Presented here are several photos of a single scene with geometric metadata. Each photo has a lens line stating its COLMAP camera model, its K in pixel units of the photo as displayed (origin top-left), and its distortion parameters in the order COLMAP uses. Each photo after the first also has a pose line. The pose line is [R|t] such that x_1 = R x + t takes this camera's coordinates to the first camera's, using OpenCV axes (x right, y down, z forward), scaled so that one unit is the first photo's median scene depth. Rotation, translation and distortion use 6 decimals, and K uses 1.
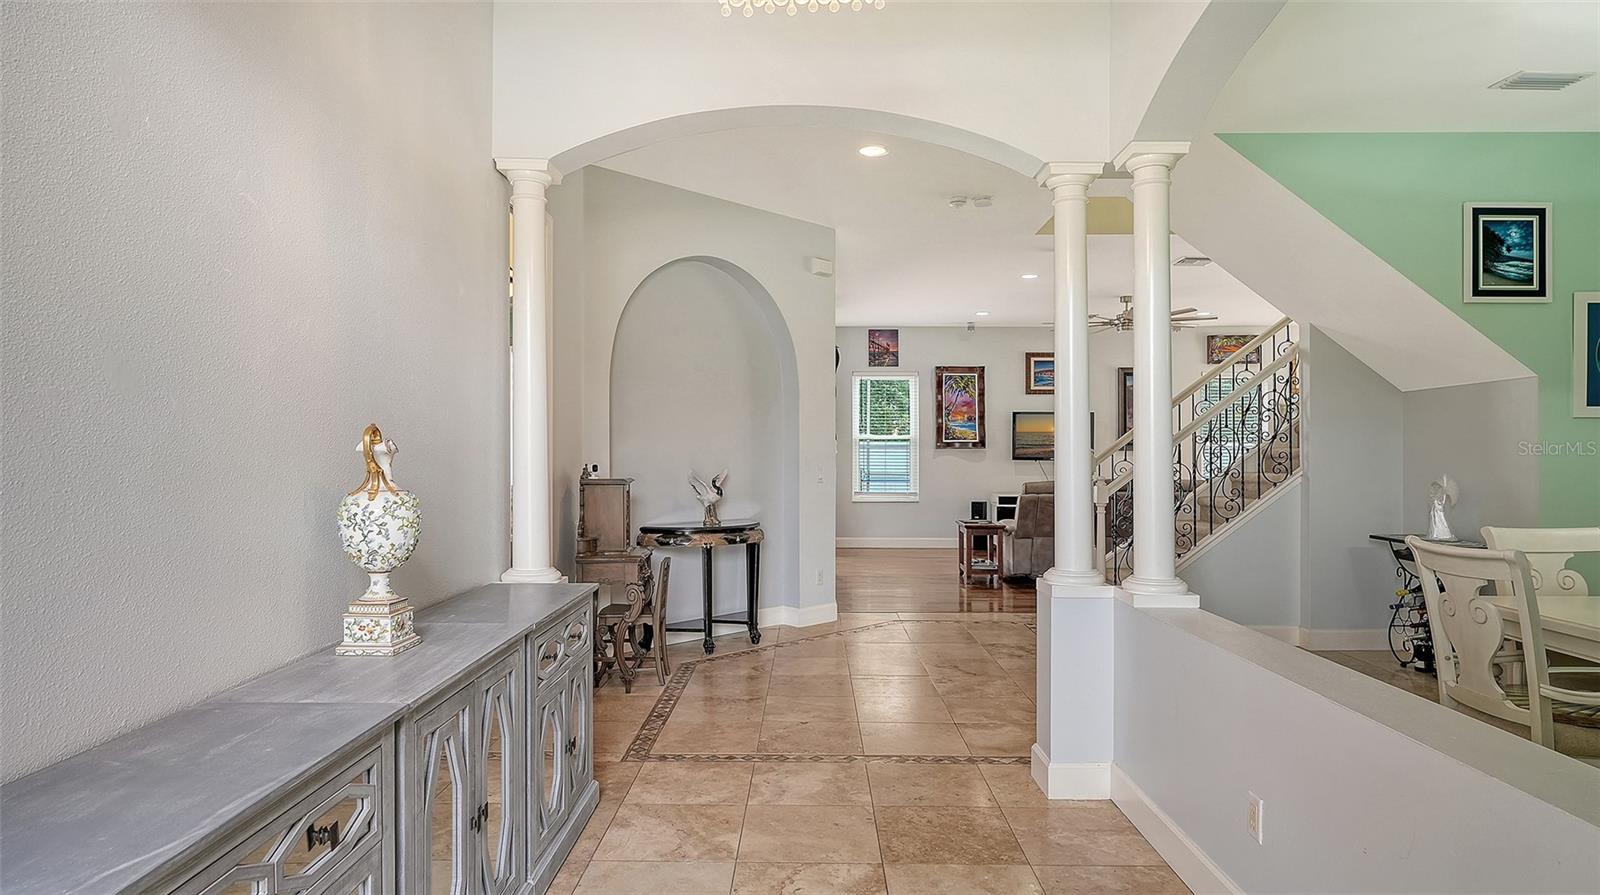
lens RADIAL K [[938.4, 0, 781.5], [0, 938.4, 471.4], [0, 0, 1]] dist [-0.023029, 0.000189]
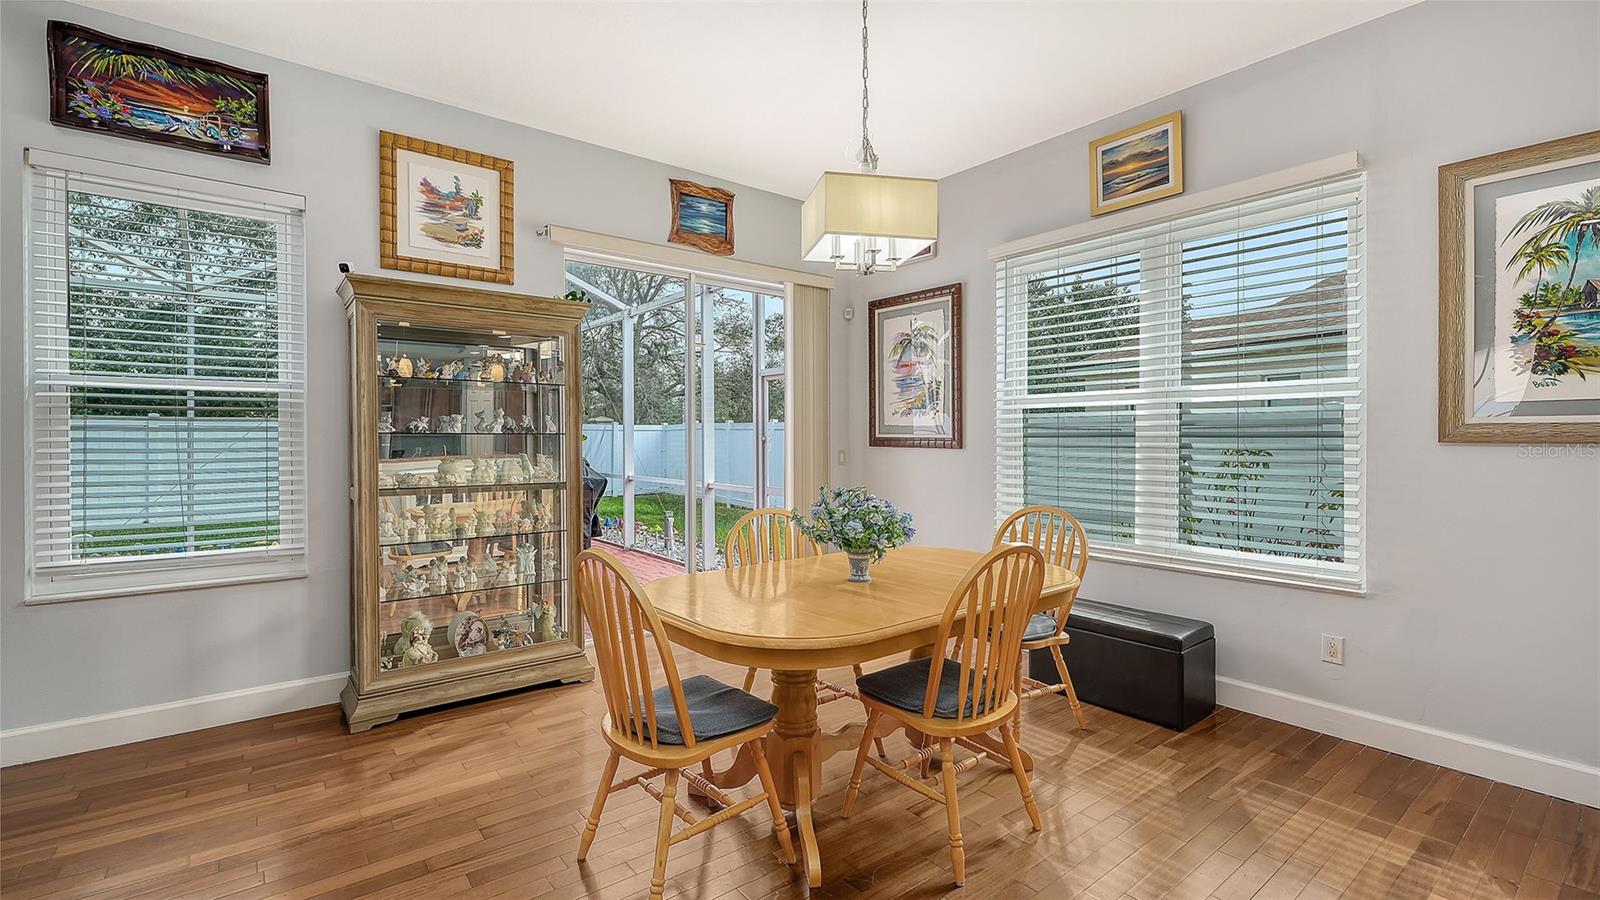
lens RADIAL K [[693.2, 0, 801.7], [0, 693.2, 438.0], [0, 0, 1]] dist [0.003160, 0.000066]
pose [[0.764287, -0.003158, 0.644868, 0.635520], [0.015434, 0.999791, -0.013396, -0.014038], [-0.644691, 0.020191, 0.764177, 0.881171]]
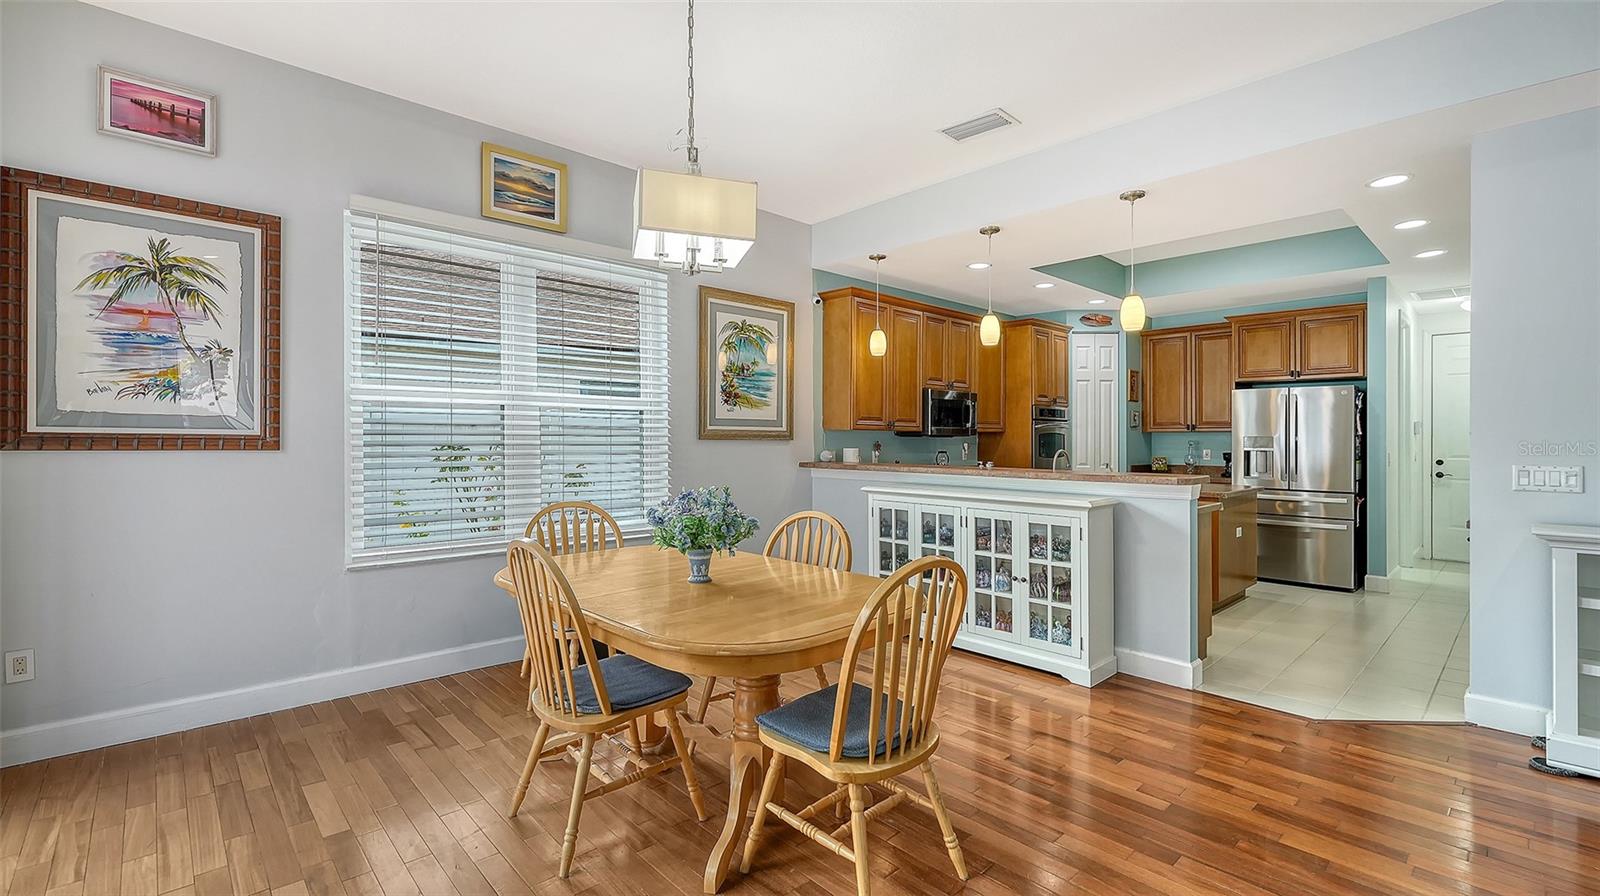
lens RADIAL K [[693.2, 0, 795.6], [0, 693.2, 444.0], [0, 0, 1]] dist [0.003160, 0.000066]
pose [[-0.699288, -0.016882, 0.714640, 0.605838], [0.005724, 0.999557, 0.029214, -0.022532], [-0.714817, 0.024520, -0.698882, 1.217858]]
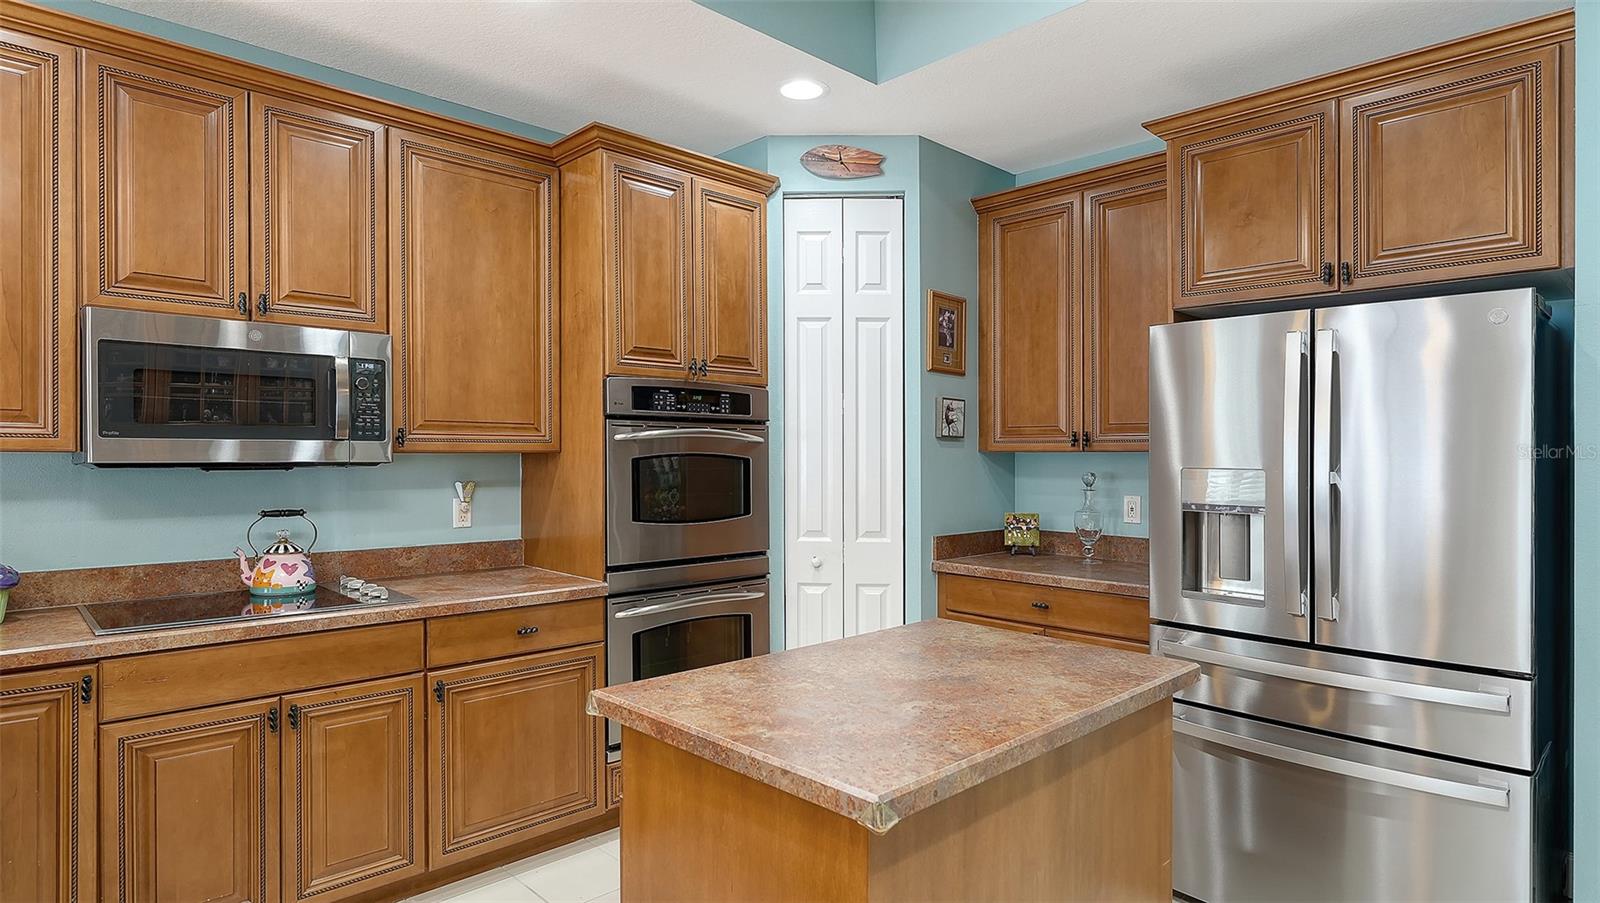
lens RADIAL K [[874.6, 0, 789.0], [0, 874.6, 446.0], [0, 0, 1]] dist [0.007919, 0.003477]
pose [[-0.708720, -0.000918, 0.705489, 0.673772], [0.008071, 0.999923, 0.009408, -0.017592], [-0.705444, 0.012362, -0.708658, 0.745266]]
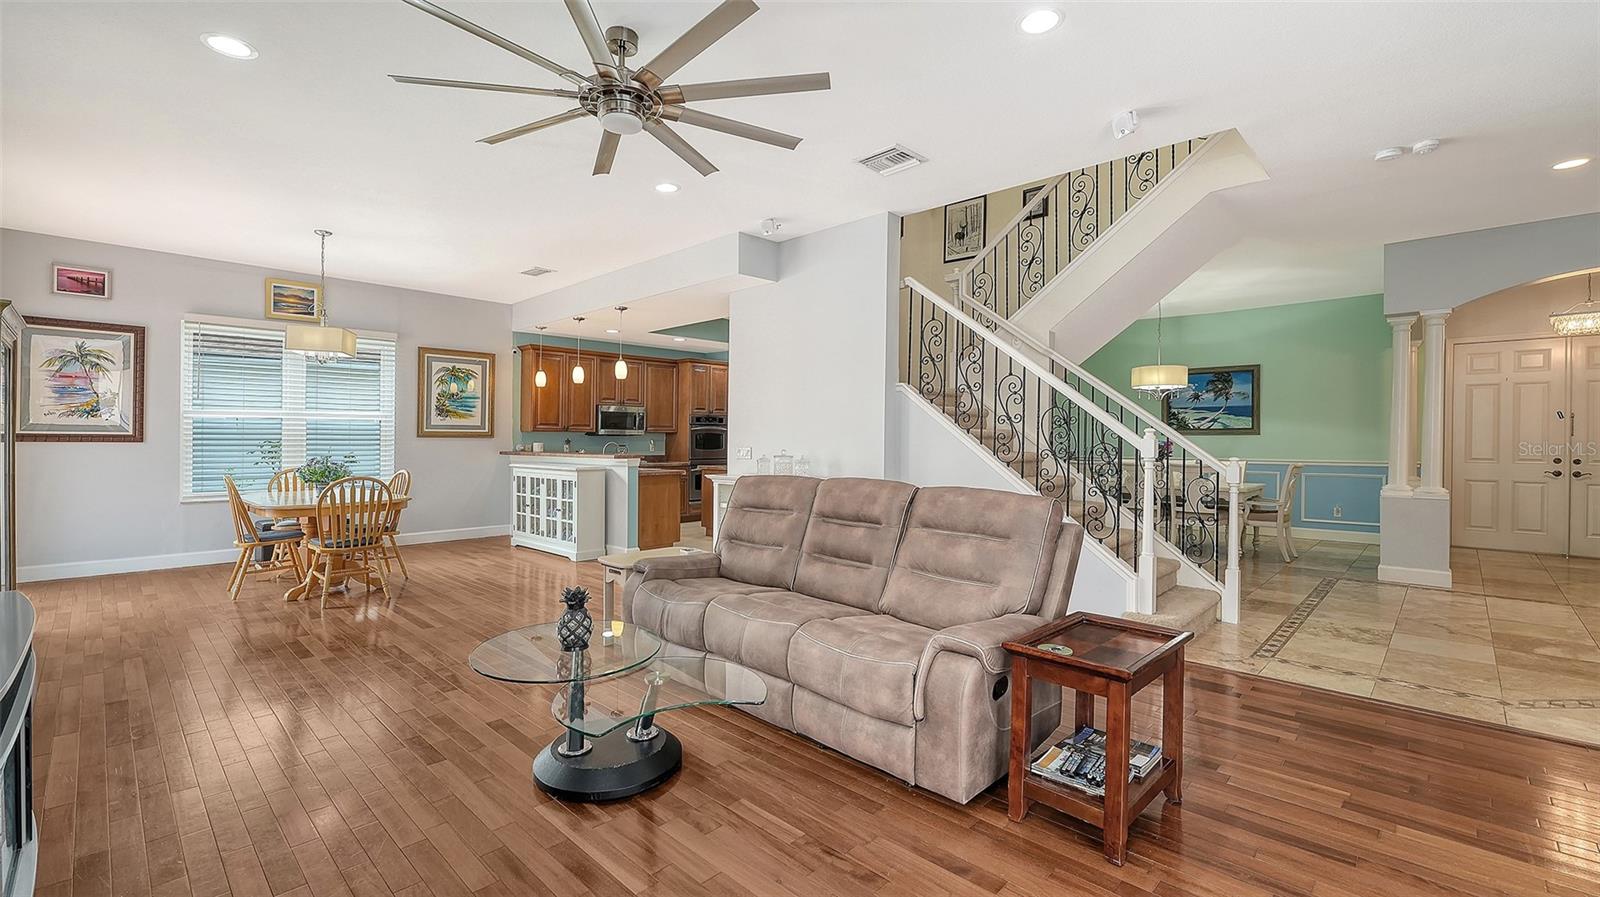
lens RADIAL K [[693.2, 0, 801.3], [0, 693.2, 434.8], [0, 0, 1]] dist [0.003160, 0.000066]
pose [[-0.736712, -0.006441, 0.676176, 0.107358], [0.006580, 0.999839, 0.016693, -0.025575], [-0.676174, 0.016747, -0.736551, 1.226482]]
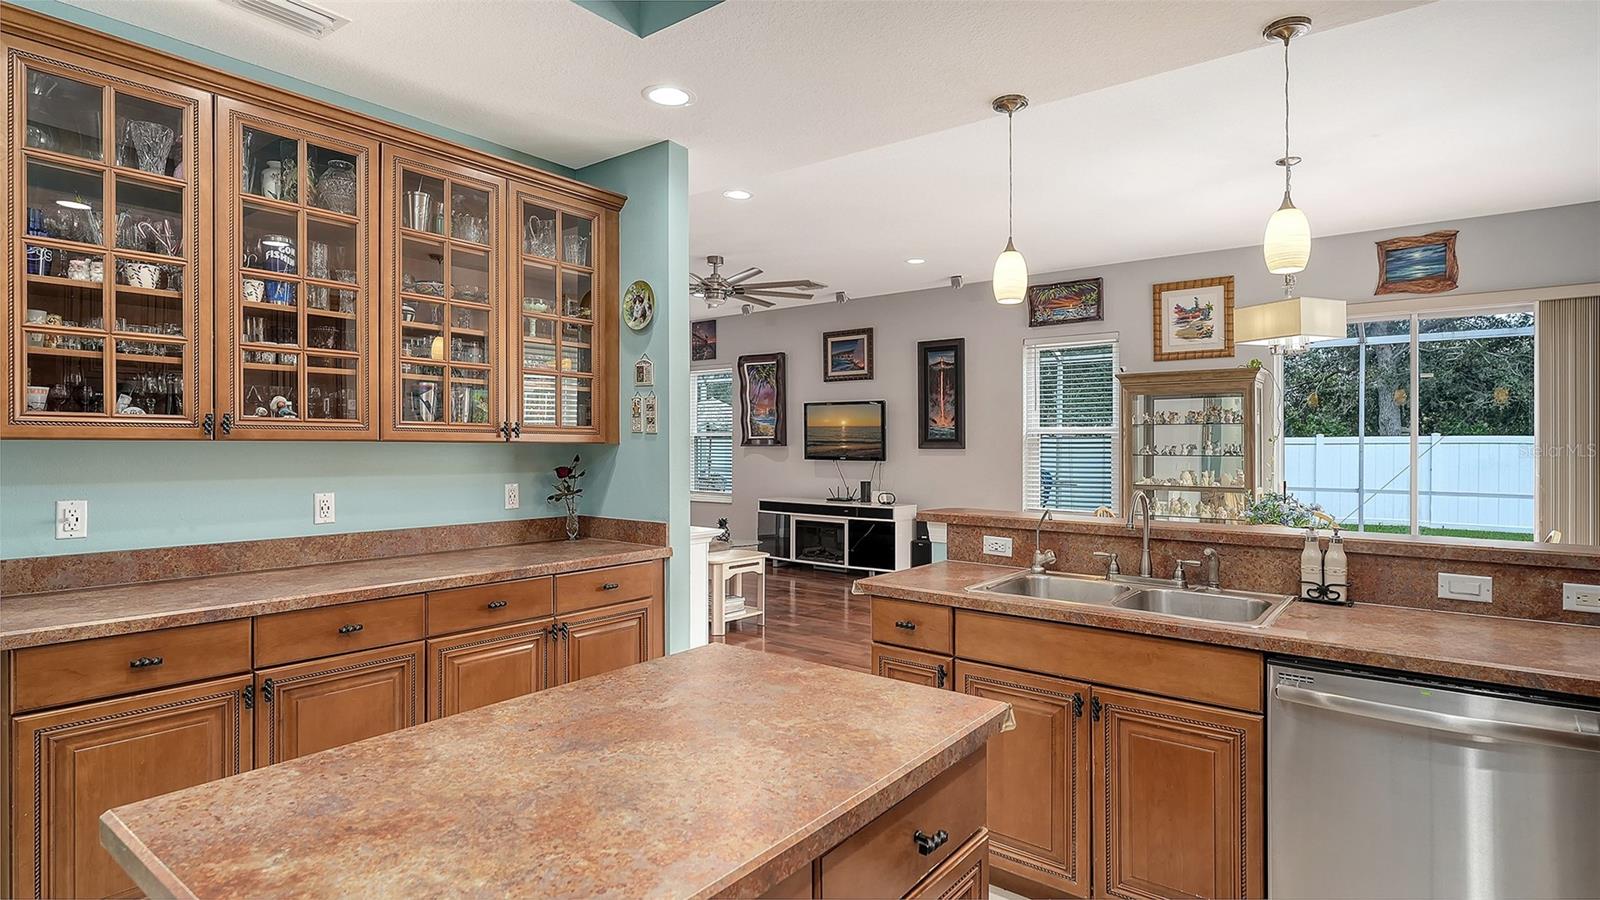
lens RADIAL K [[790.8, 0, 809.7], [0, 790.8, 451.4], [0, 0, 1]] dist [-0.004435, 0.000253]
pose [[0.813735, 0.005306, -0.581212, 0.858422], [-0.016637, 0.999761, -0.014167, -0.012028], [0.580998, 0.021198, 0.813629, 0.532764]]
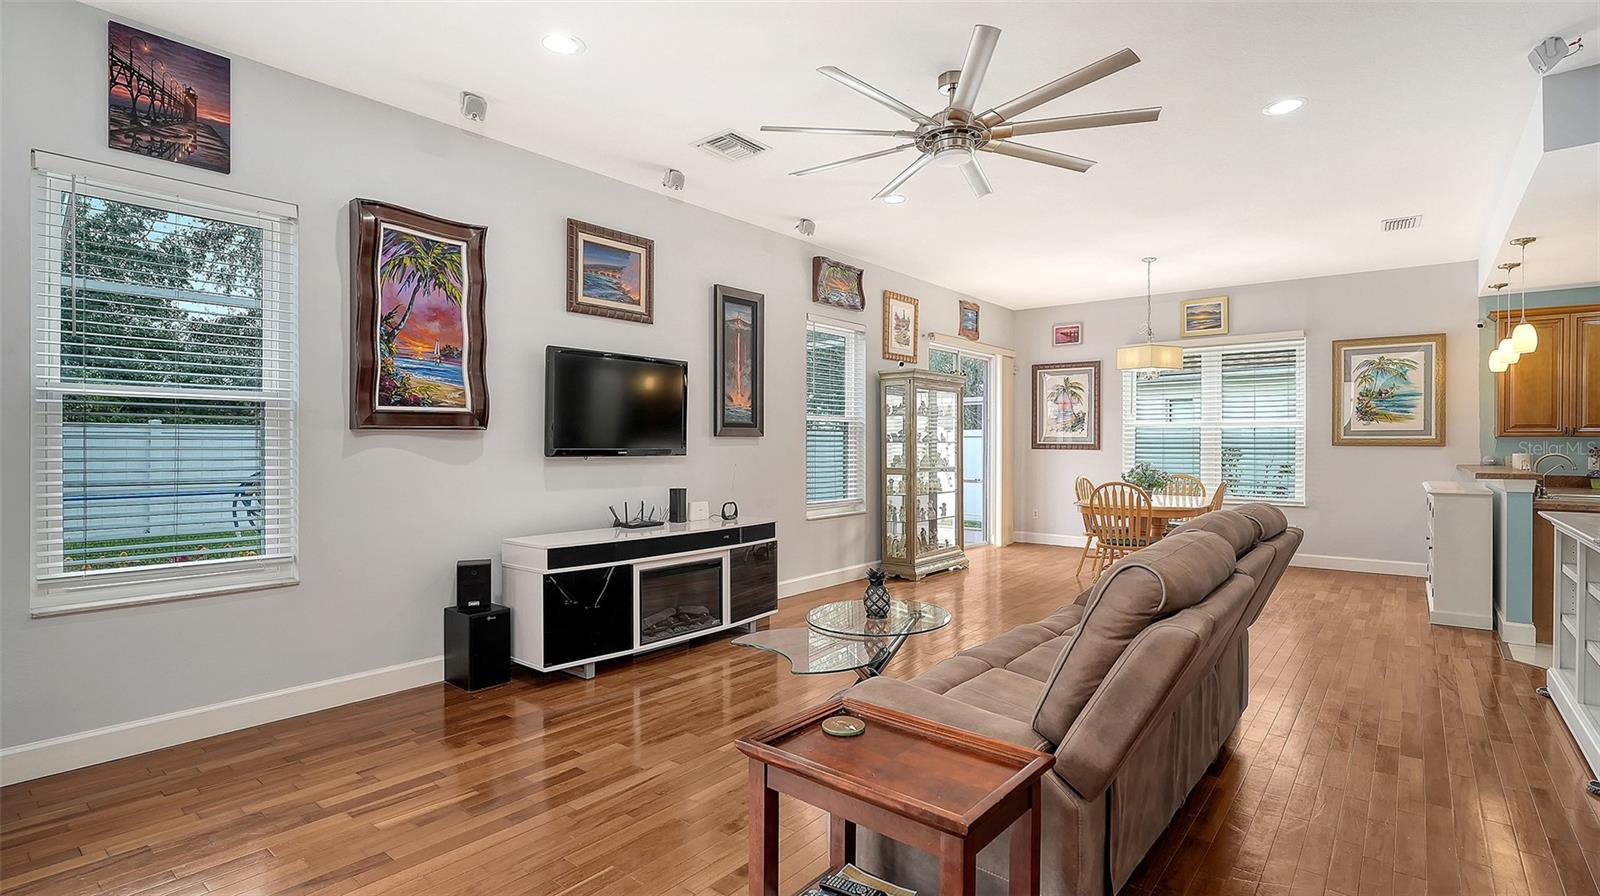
lens RADIAL K [[747.9, 0, 791.4], [0, 747.9, 445.1], [0, 0, 1]] dist [-0.020810, 0.001501]
pose [[0.617080, -0.003635, 0.786892, 0.057025], [0.019890, 0.999742, -0.010980, -0.014984], [-0.786649, 0.022426, 0.616993, 0.896748]]
